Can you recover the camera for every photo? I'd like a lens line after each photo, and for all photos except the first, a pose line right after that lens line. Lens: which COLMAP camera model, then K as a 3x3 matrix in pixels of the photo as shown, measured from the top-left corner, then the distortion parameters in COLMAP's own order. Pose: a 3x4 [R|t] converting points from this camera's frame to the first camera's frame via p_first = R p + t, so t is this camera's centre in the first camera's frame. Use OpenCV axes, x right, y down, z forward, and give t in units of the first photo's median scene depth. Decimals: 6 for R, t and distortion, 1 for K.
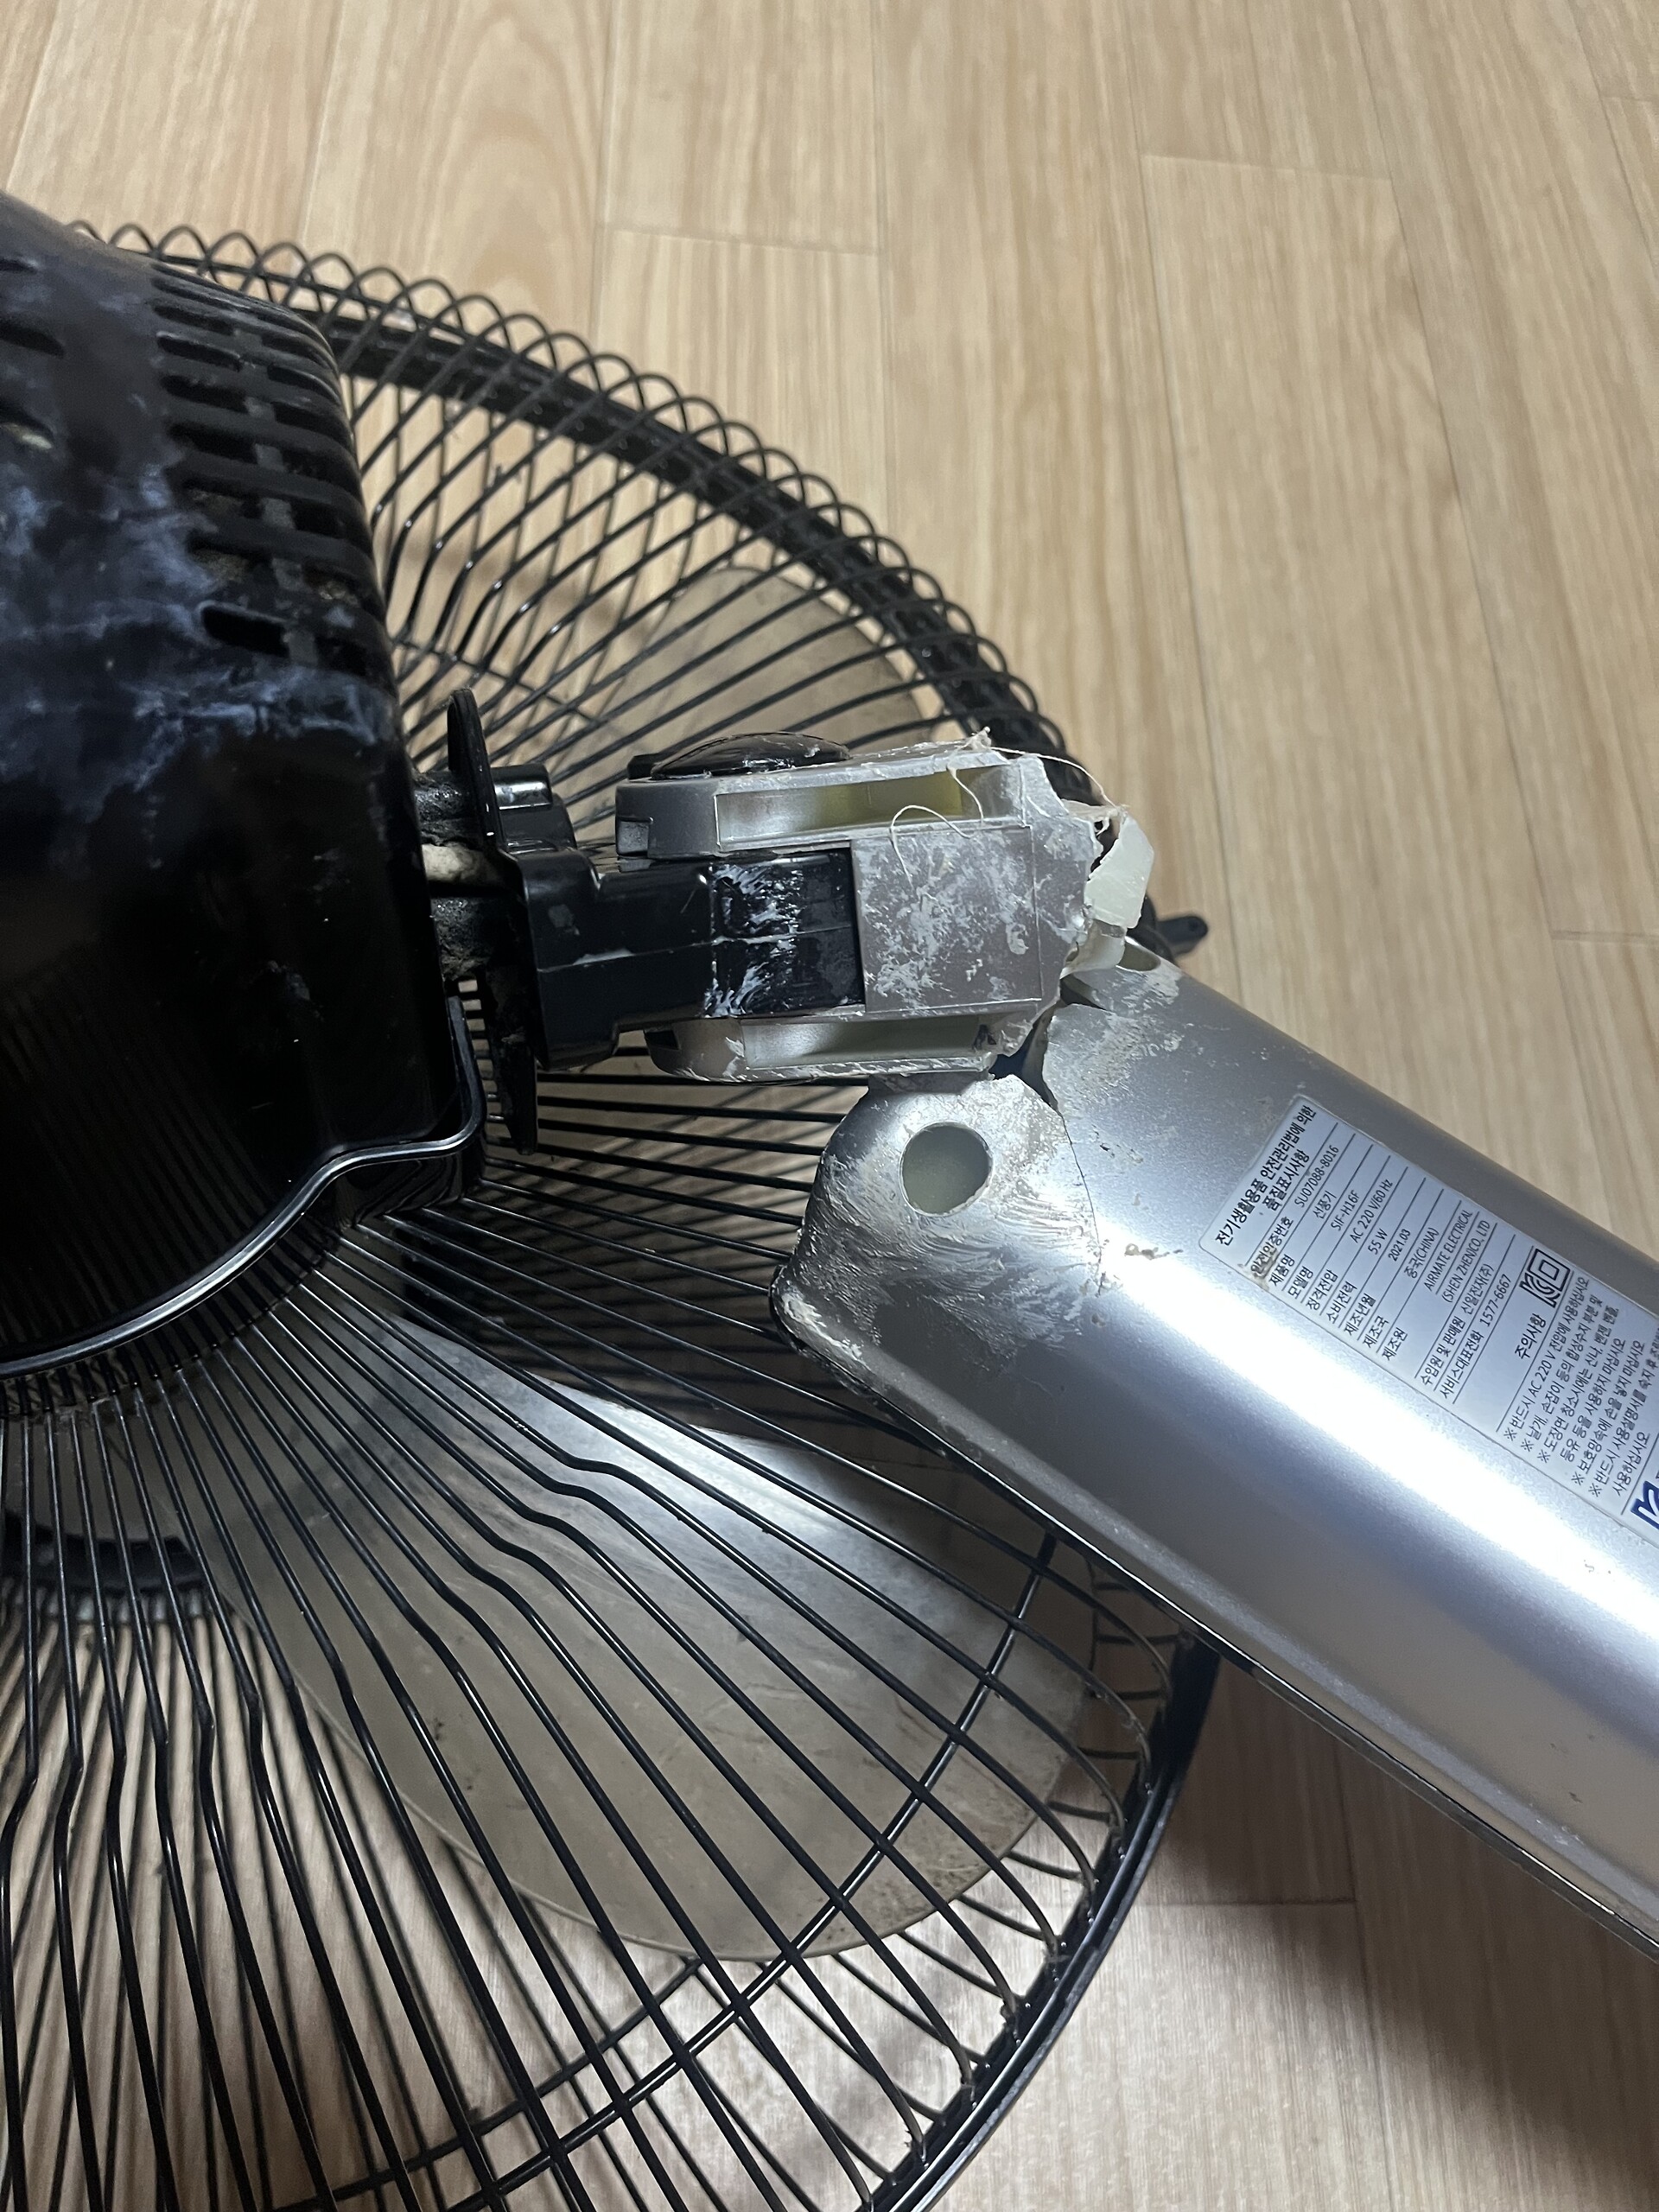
lens RADIAL K [[1772.7, 0, 832.6], [0, 1772.7, 1111.0], [0, 0, 1]] dist [0.008572, -0.083687]
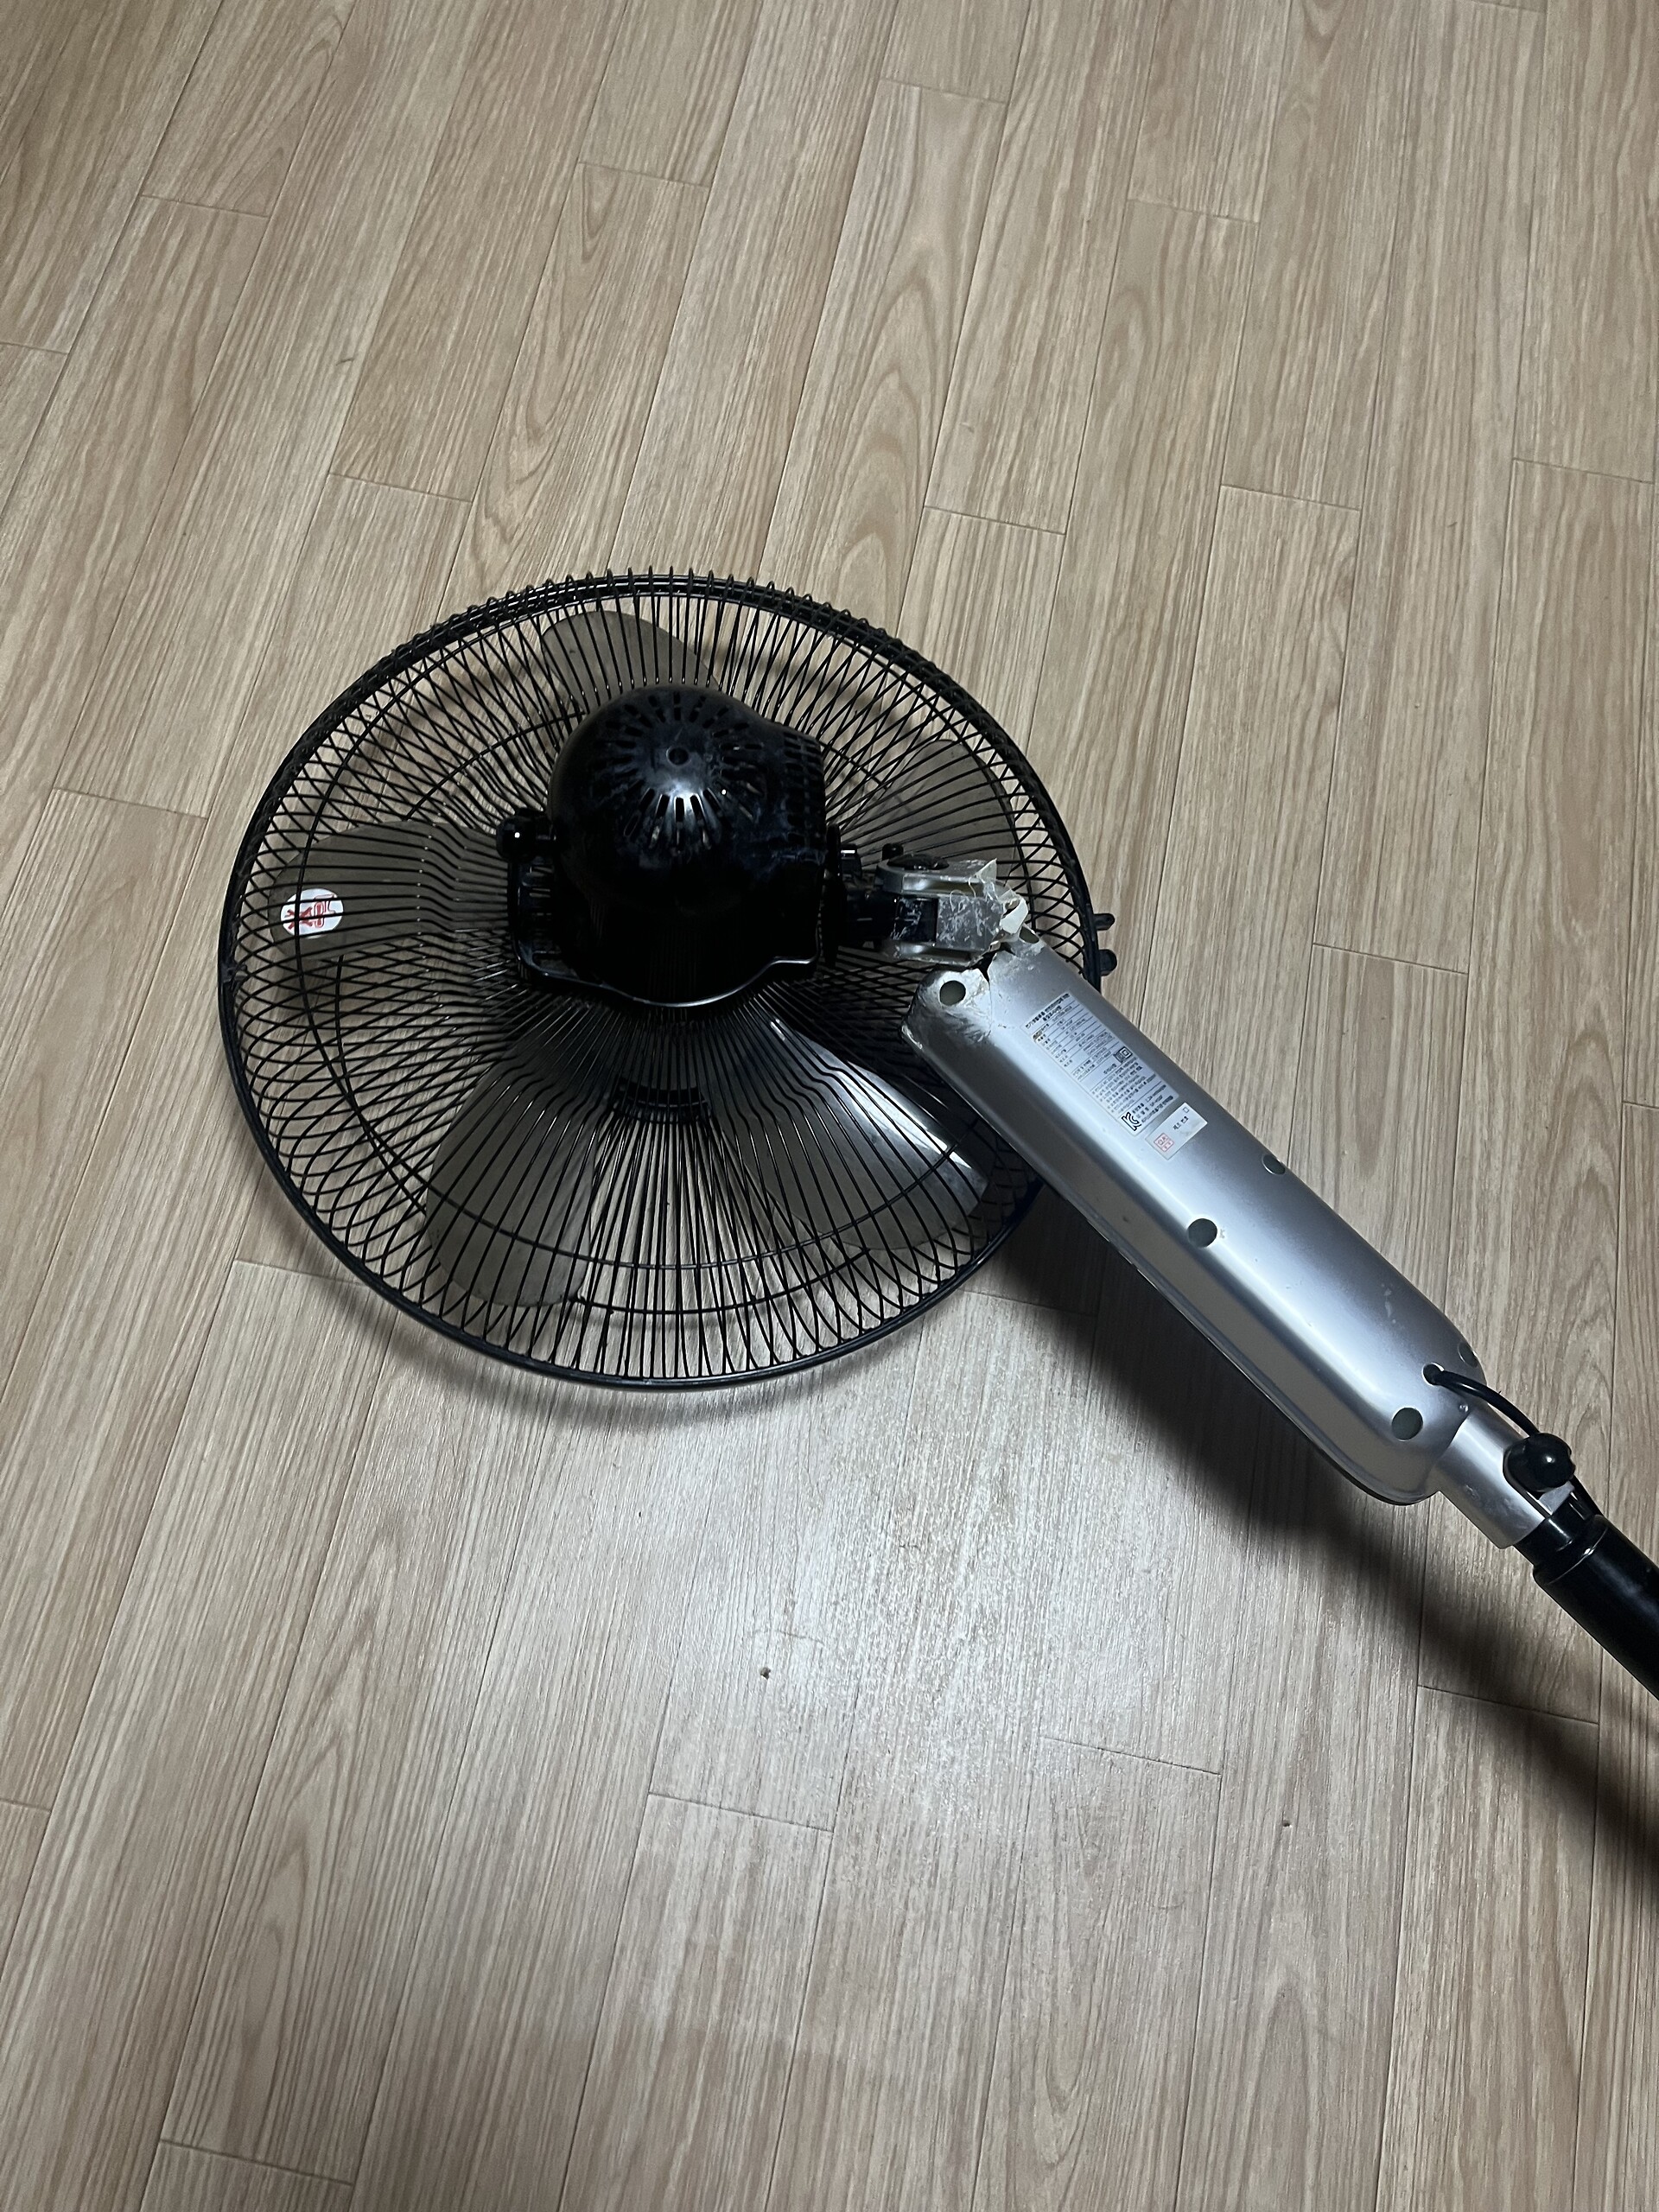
lens RADIAL K [[1772.7, 0, 825.9], [0, 1772.7, 1101.2], [0, 0, 1]] dist [0.008572, -0.083687]
pose [[0.977389, 0.175110, -0.118520, 0.111455], [-0.163579, 0.981351, 0.100952, -0.030054], [0.133987, -0.079282, 0.987807, -1.012201]]
